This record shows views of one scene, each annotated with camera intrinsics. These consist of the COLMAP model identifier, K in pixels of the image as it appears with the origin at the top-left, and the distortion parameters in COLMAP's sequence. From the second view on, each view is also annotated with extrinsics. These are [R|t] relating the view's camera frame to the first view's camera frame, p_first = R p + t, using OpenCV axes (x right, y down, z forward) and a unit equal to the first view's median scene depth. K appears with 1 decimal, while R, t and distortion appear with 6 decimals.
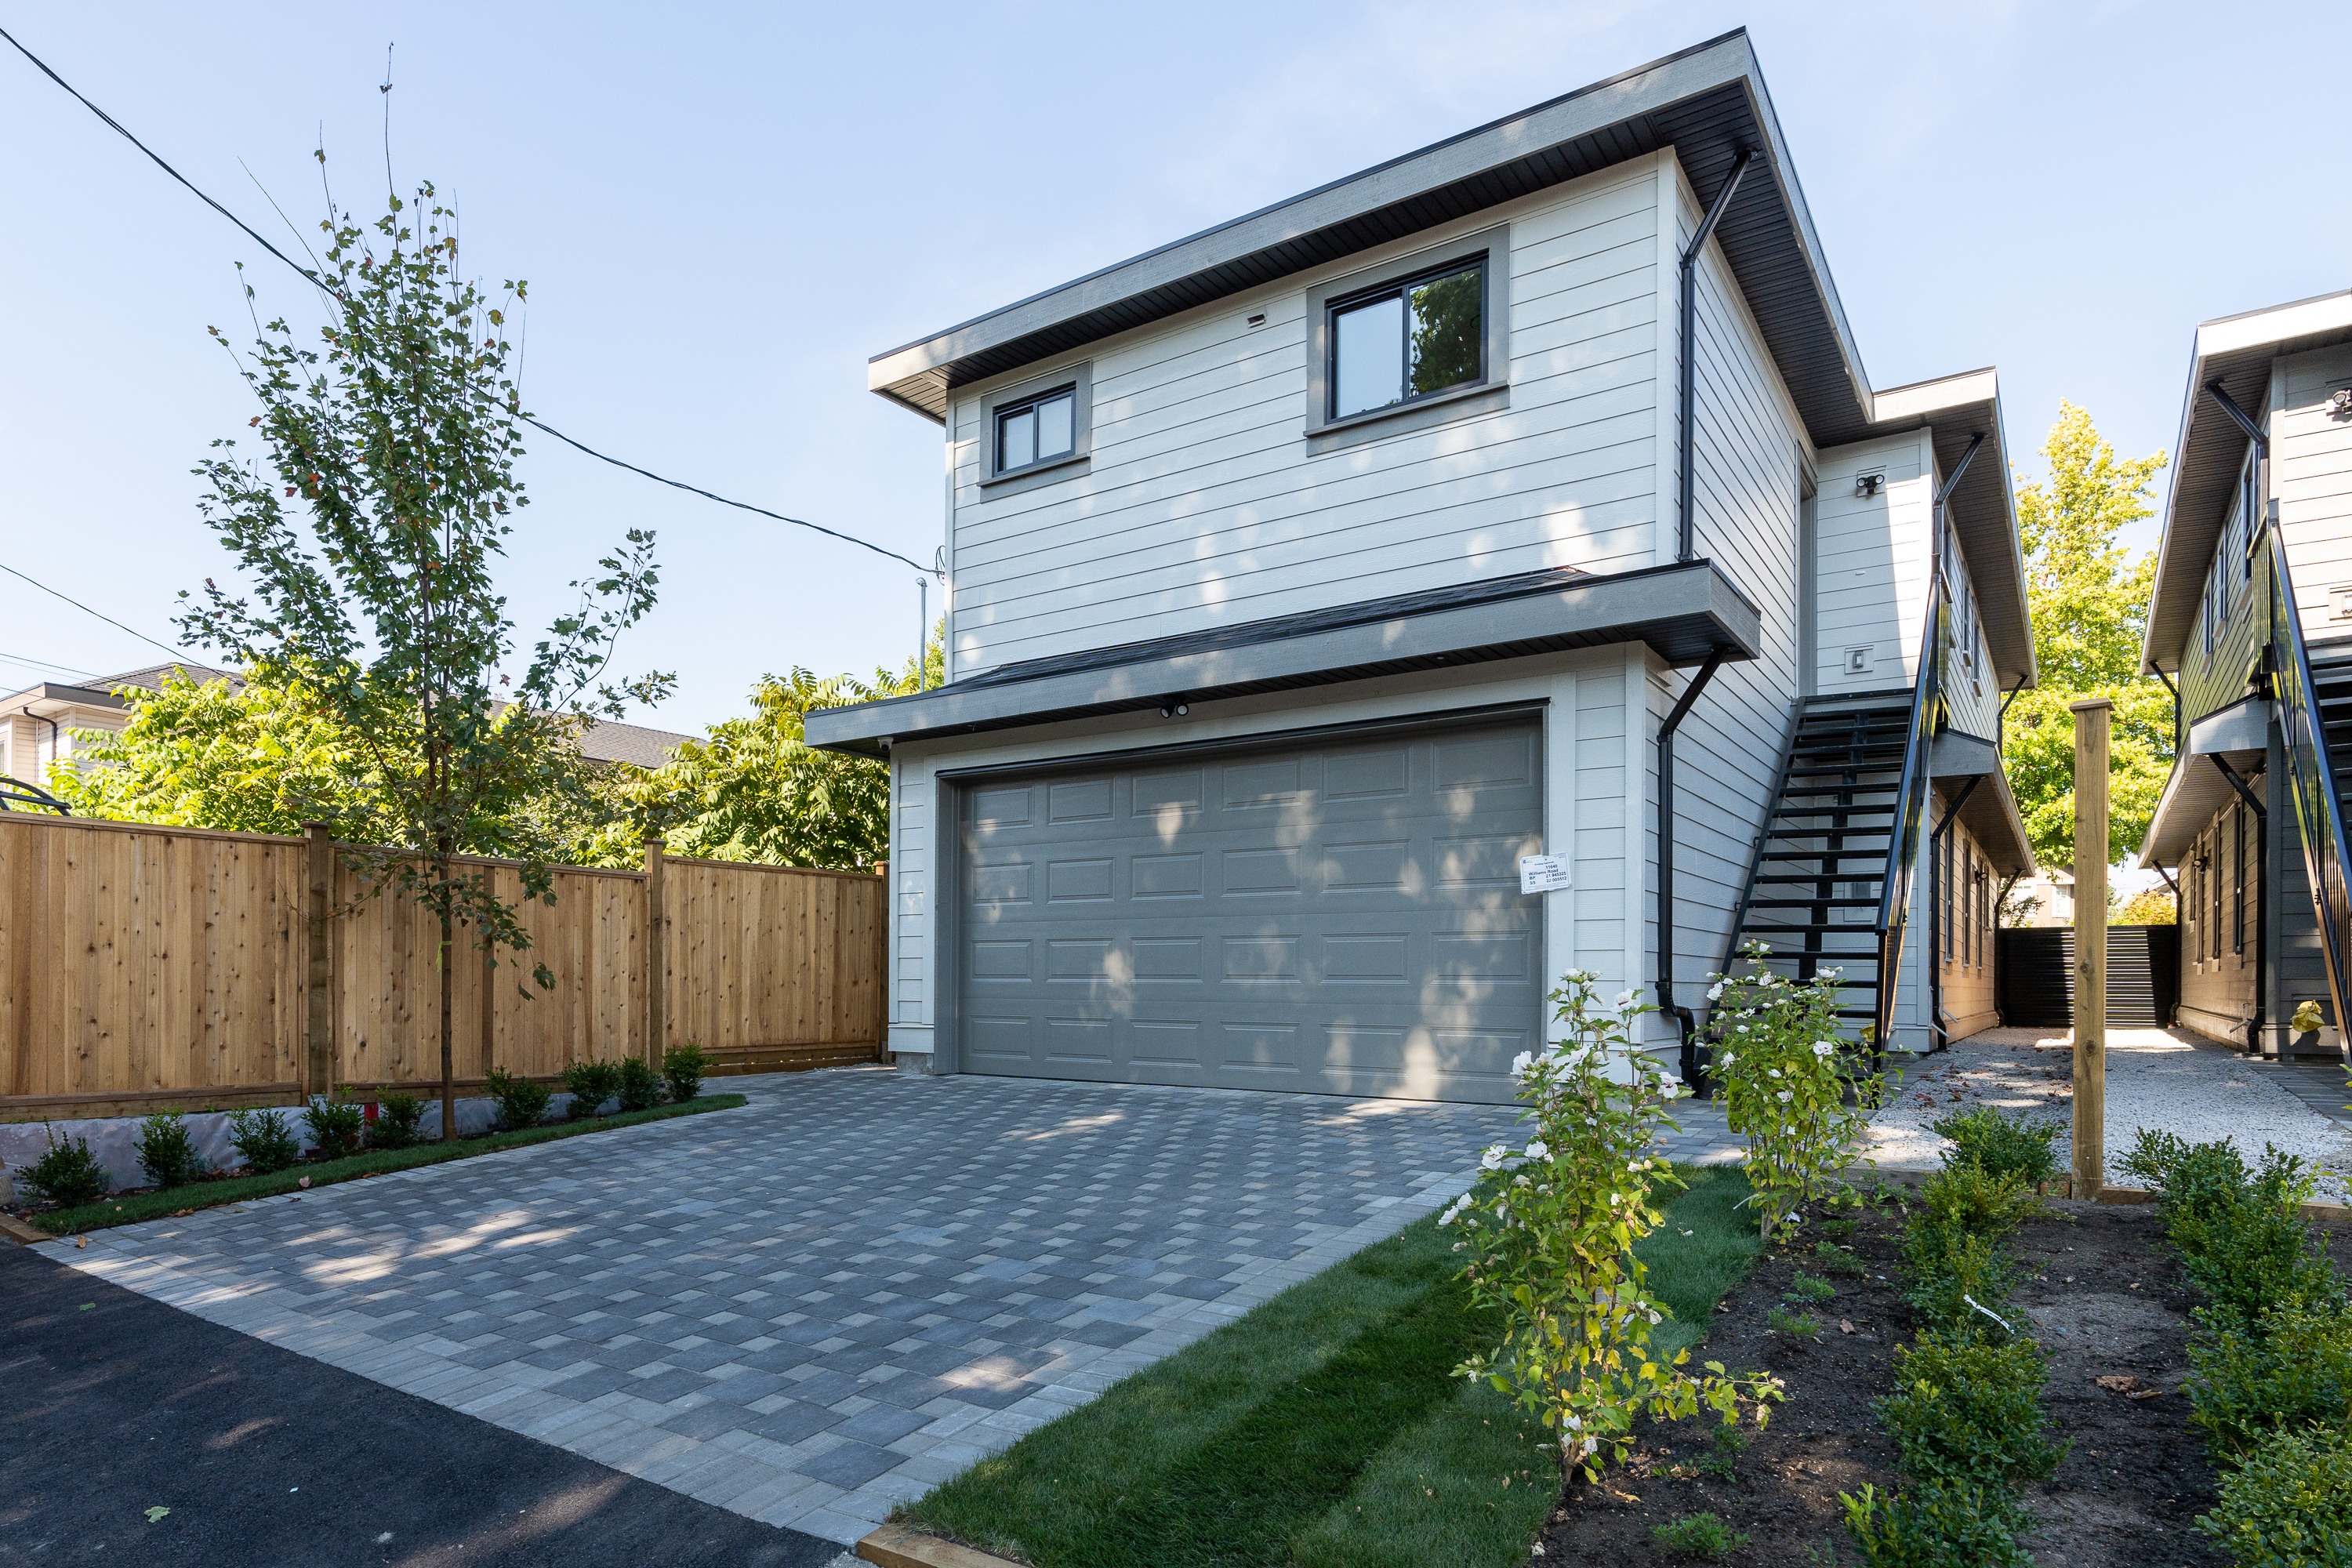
lens RADIAL K [[1424.0, 0, 1175.6], [0, 1424.0, 923.5], [0, 0, 1]] dist [-0.006303, 0.000150]
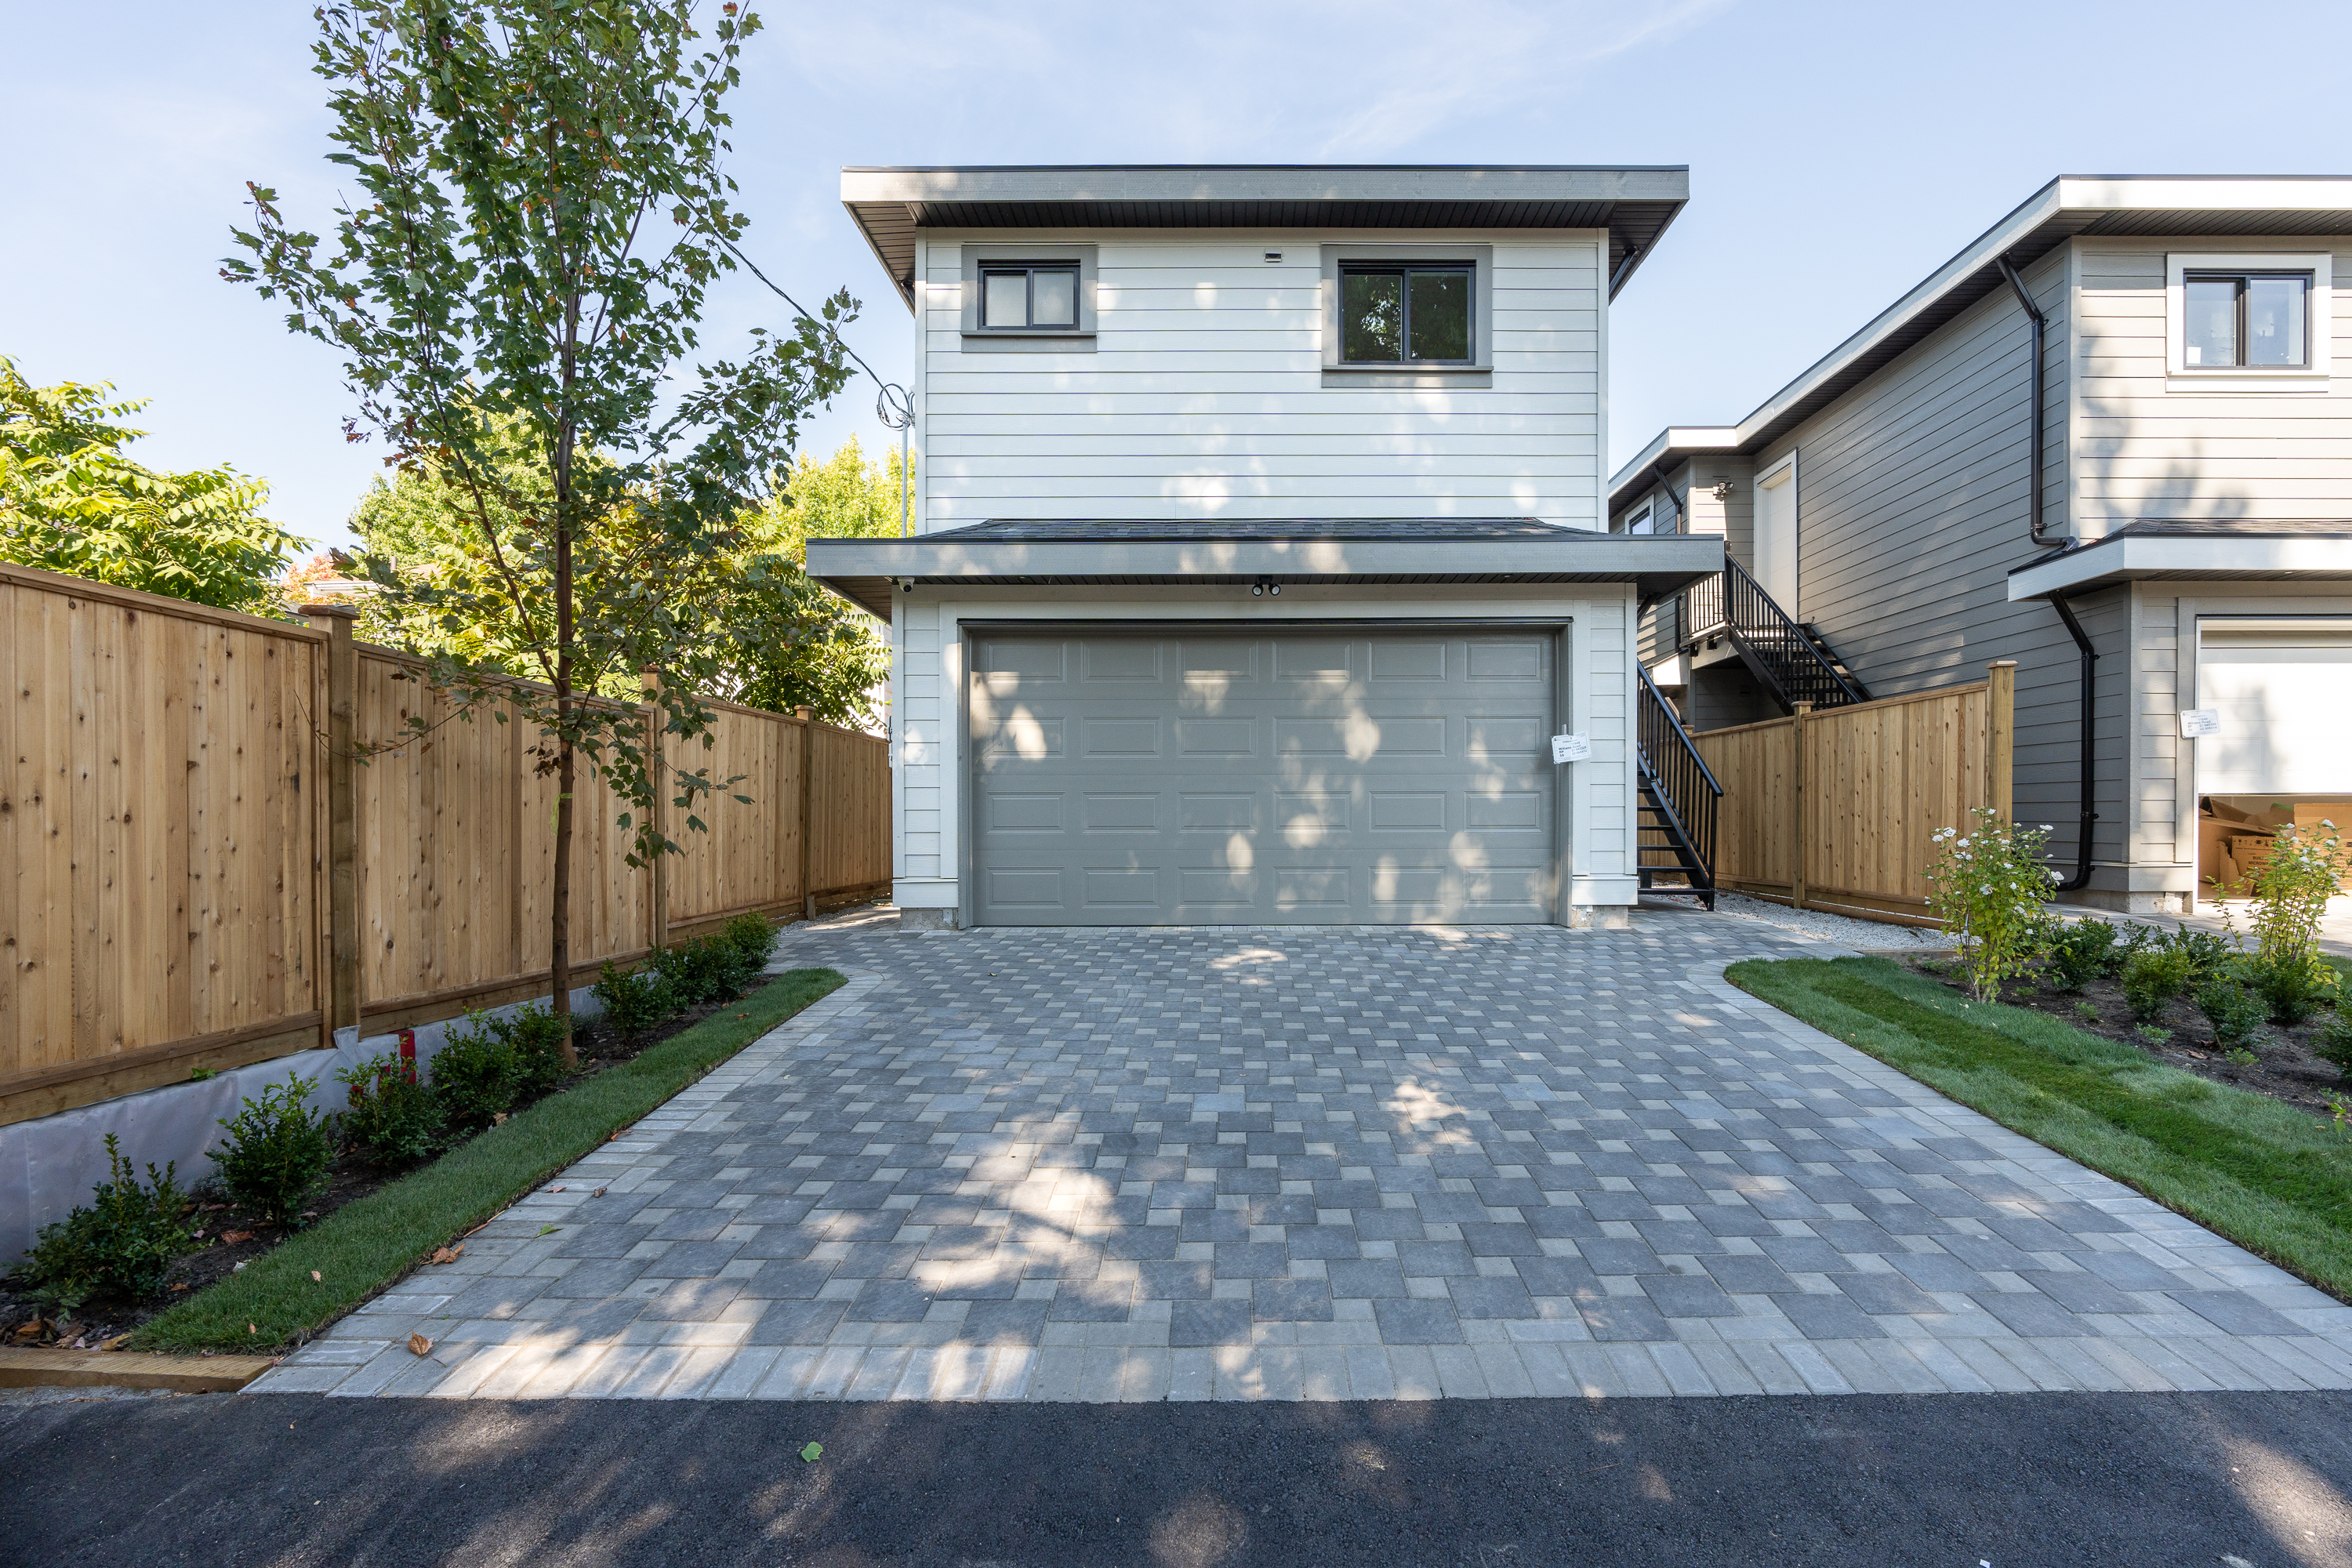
lens RADIAL K [[1095.6, 0, 1176.0], [0, 1095.6, 784.0], [0, 0, 1]] dist [-0.005705, -0.000424]
pose [[0.799463, 0.010886, 0.600617, -0.597926], [-0.018156, 0.999817, 0.006046, -0.001189], [-0.600441, -0.015739, 0.799514, 0.370397]]
